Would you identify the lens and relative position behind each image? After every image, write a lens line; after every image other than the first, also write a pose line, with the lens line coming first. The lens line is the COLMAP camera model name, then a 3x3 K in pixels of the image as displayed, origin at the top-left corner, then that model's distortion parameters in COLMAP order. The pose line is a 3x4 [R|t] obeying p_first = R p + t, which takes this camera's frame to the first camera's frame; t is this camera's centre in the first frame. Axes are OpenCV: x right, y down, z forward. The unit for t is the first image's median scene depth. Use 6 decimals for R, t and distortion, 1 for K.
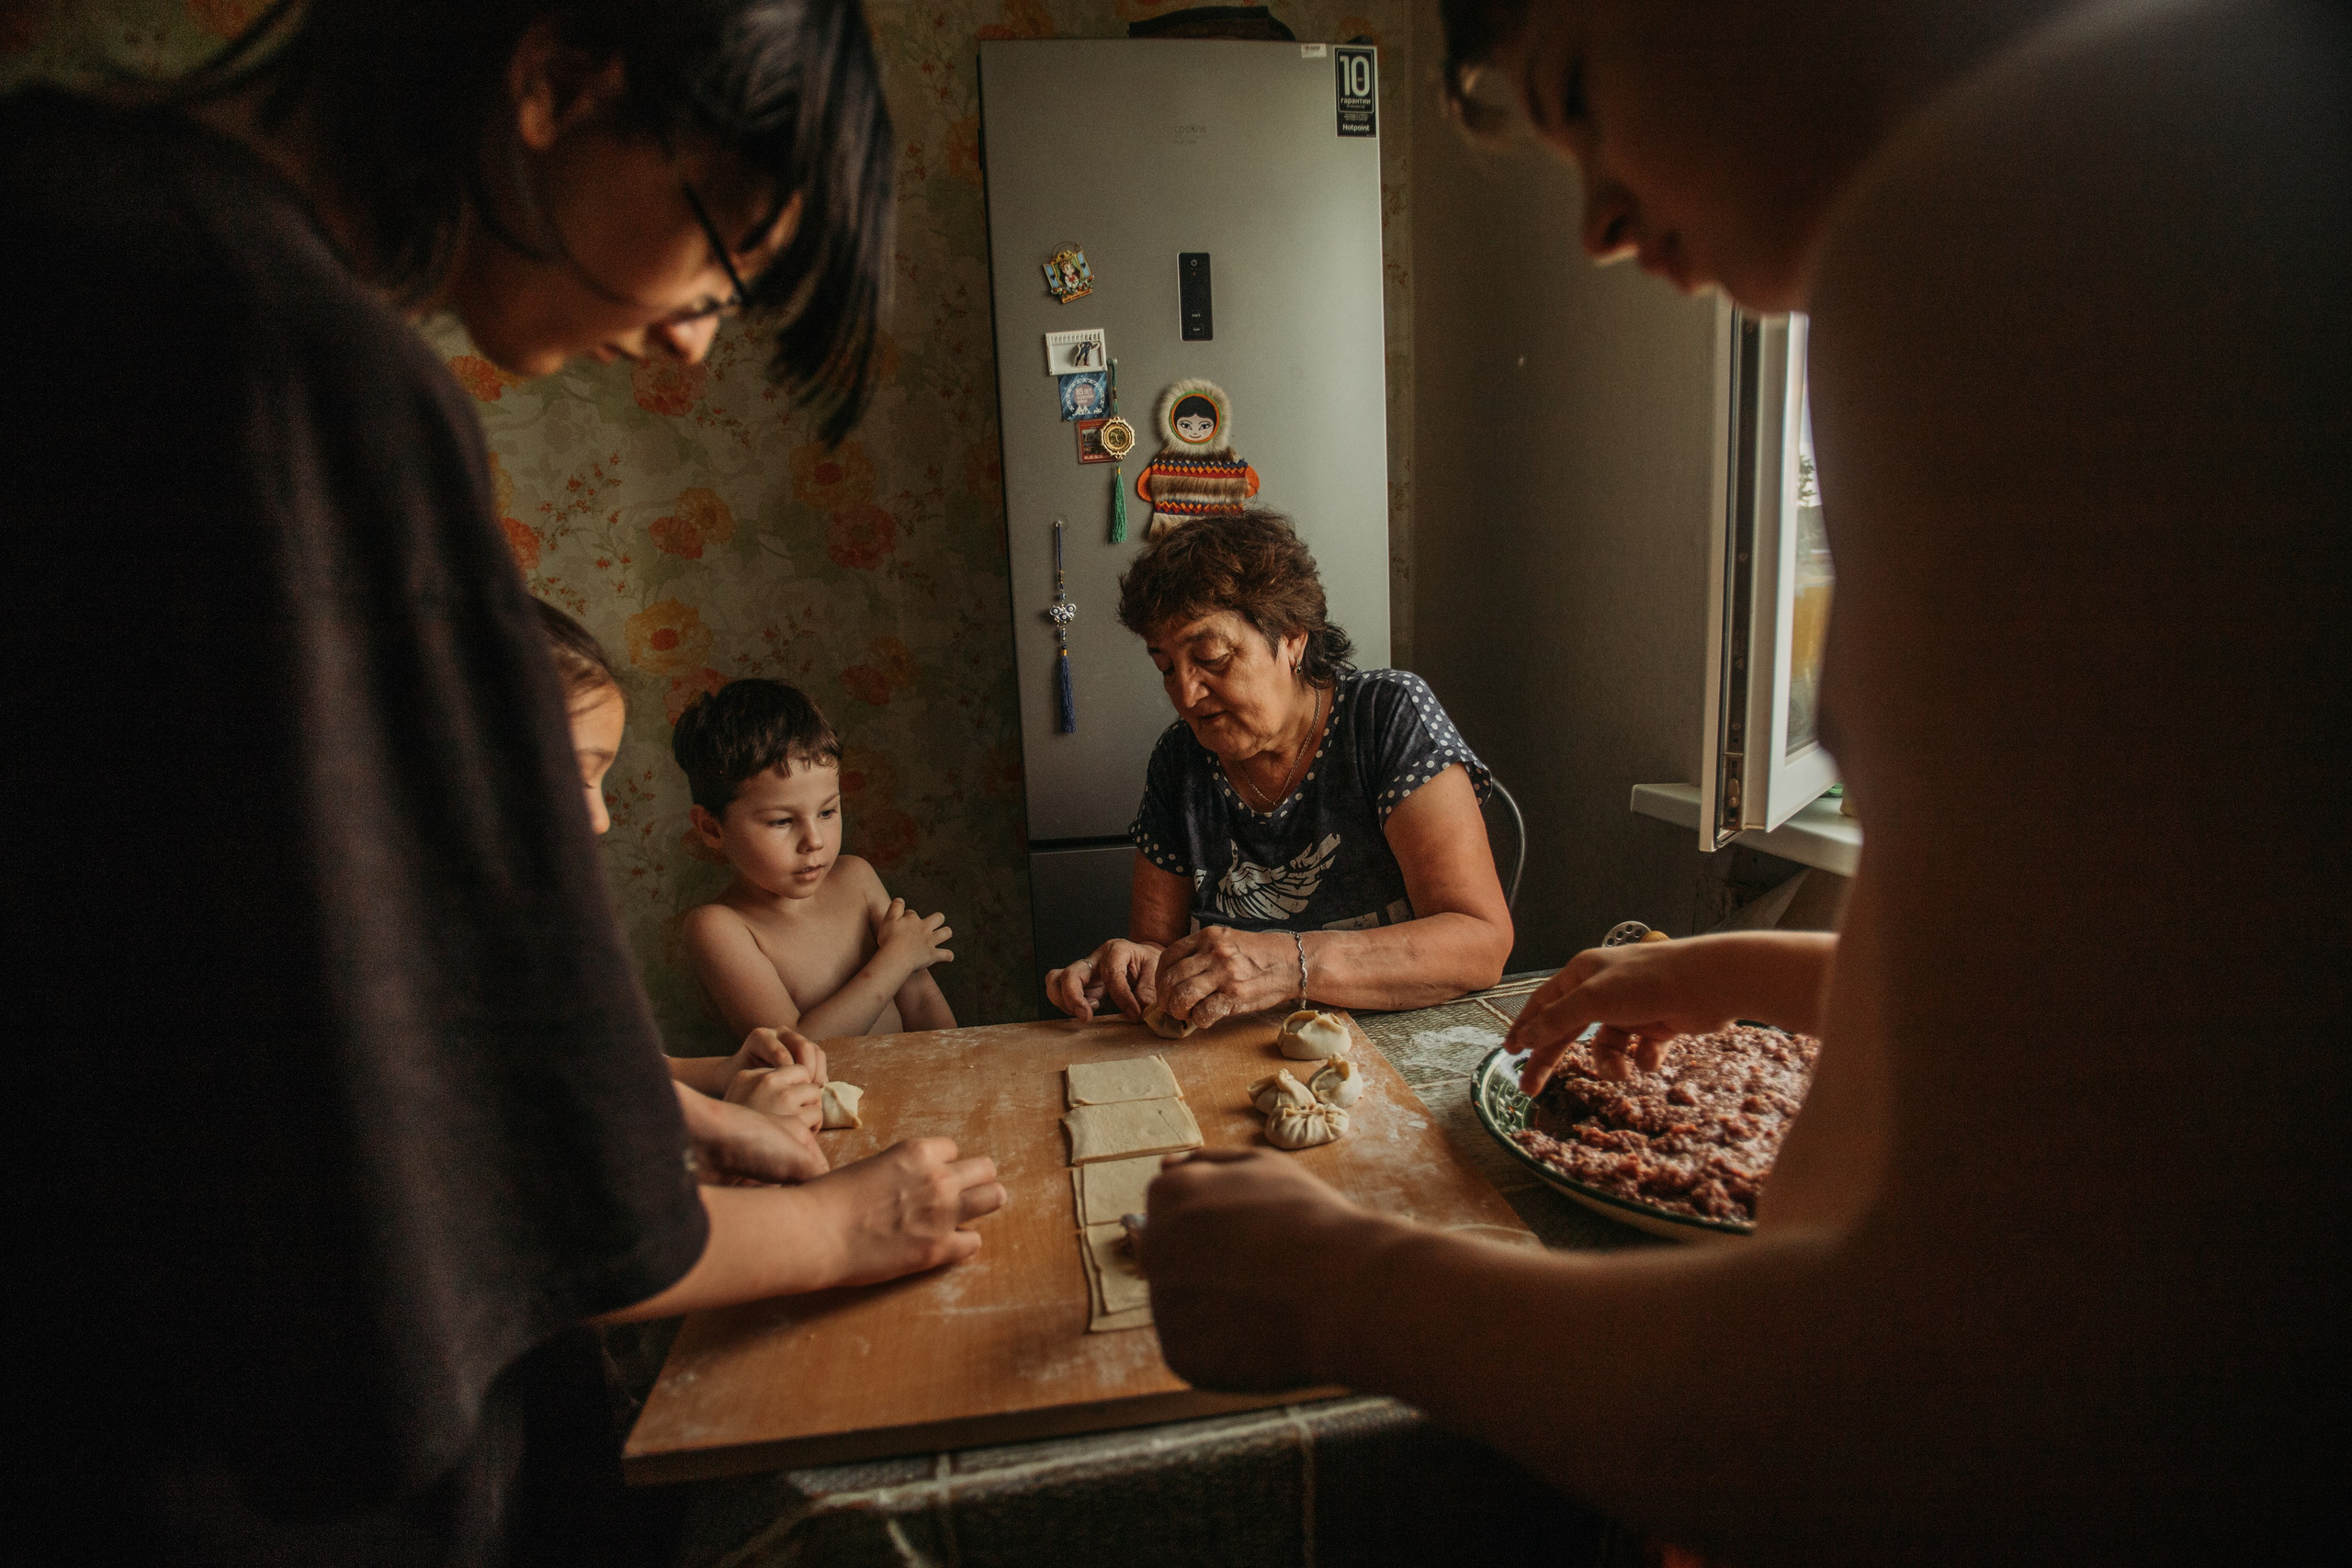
lens RADIAL K [[1158.4, 0, 1168.6], [0, 1158.4, 789.2], [0, 0, 1]] dist [-0.075177, 0.033830]
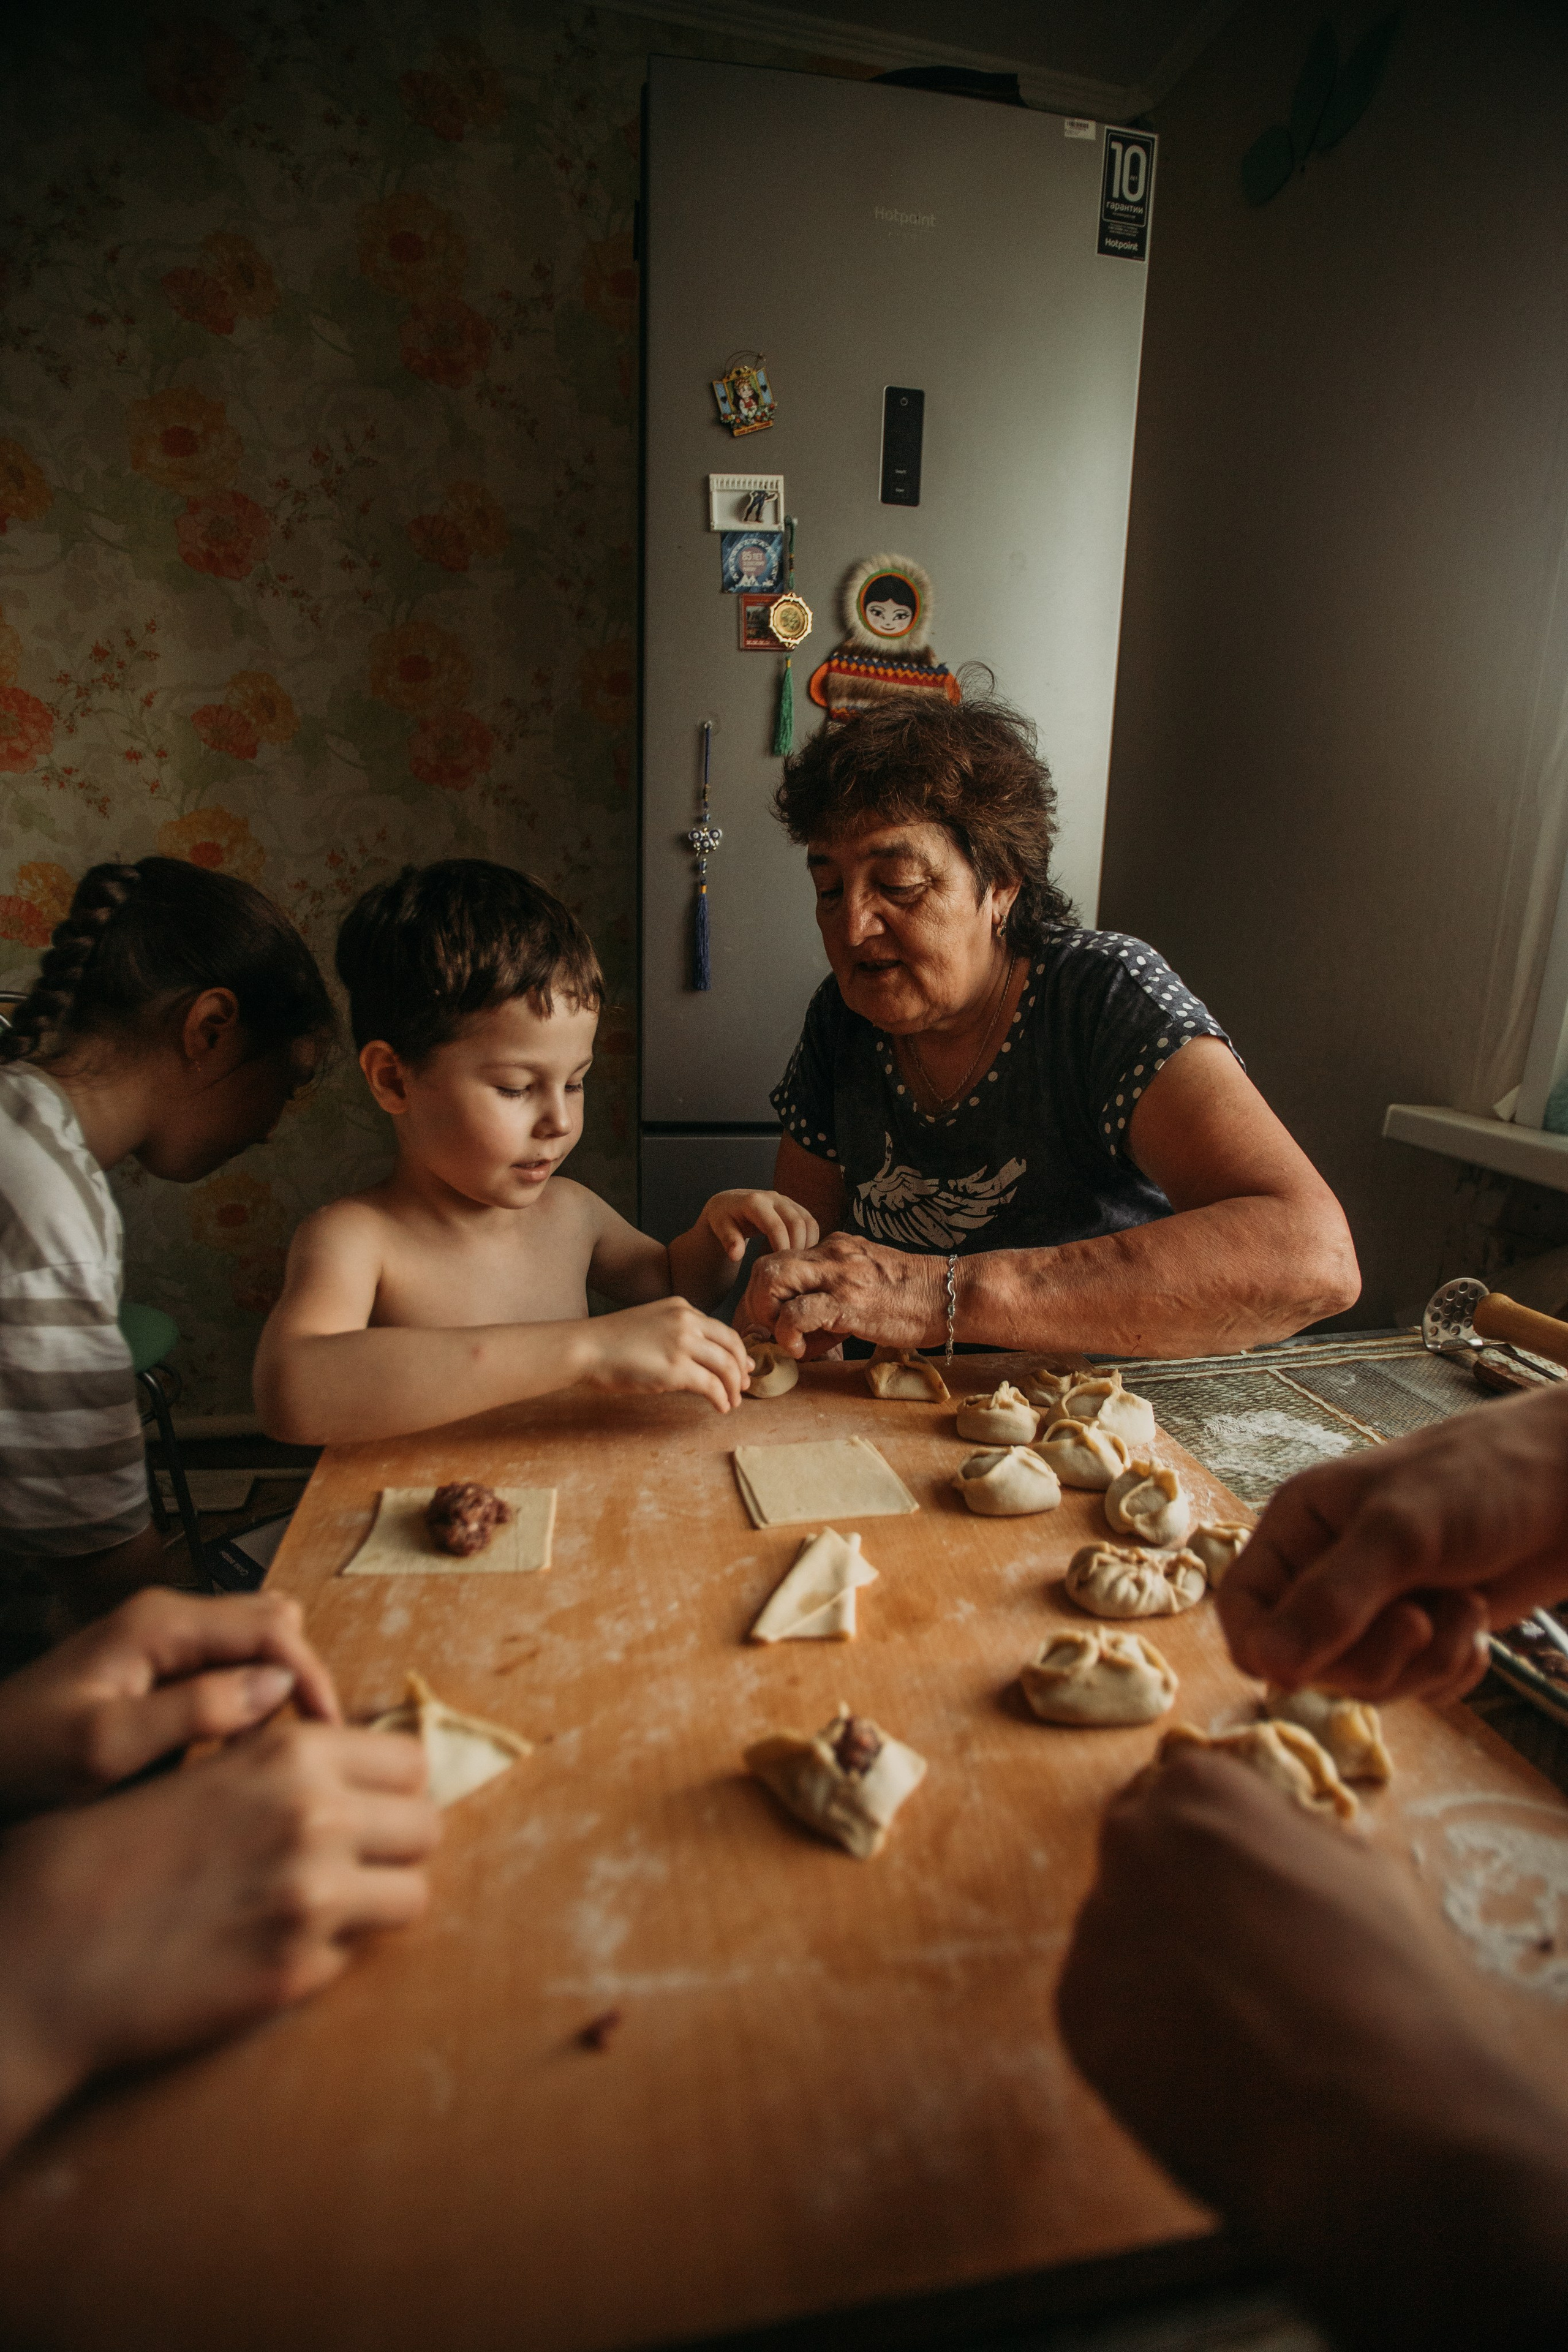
lens RADIAL K [[1158.5, 0, 792.2], [0, 1158.5, 1173.1], [0, 0, 1]] dist [-0.075177, 0.033830]
pose [[0.996526, 0.065869, 0.050961, -0.057525], [-0.069336, 0.995166, 0.069547, 0.017272], [-0.046134, -0.072838, 0.996276, 0.190830]]
